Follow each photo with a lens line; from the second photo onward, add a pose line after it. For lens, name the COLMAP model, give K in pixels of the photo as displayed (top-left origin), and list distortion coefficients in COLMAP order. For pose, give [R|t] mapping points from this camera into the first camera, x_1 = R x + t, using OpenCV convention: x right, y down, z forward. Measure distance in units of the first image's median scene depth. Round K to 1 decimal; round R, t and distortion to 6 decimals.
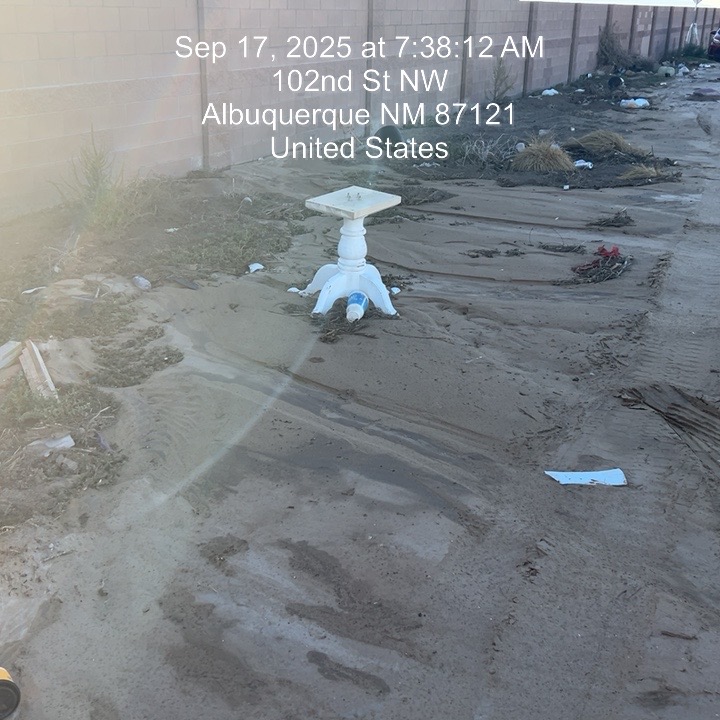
lens RADIAL K [[919.1, 0, 360.0], [0, 919.1, 360.0], [0, 0, 1]] dist [0.187320, -0.529083]
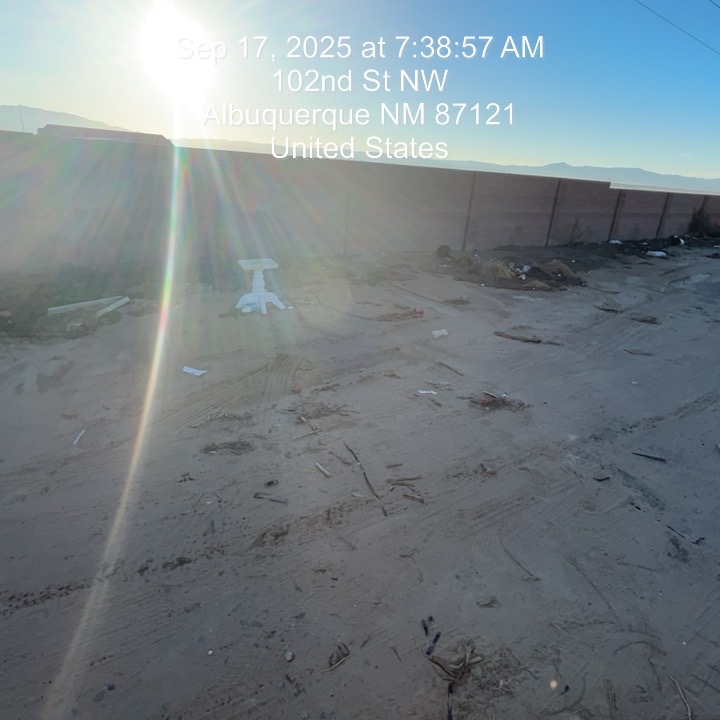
lens RADIAL K [[495.8, 0, 360.0], [0, 495.8, 360.0], [0, 0, 1]] dist [-0.010200, 0.006429]
pose [[0.882424, 0.208786, -0.421587, 0.640757], [-0.213705, 0.976229, 0.036161, -0.026550], [0.419115, 0.058186, 0.906067, -0.016634]]
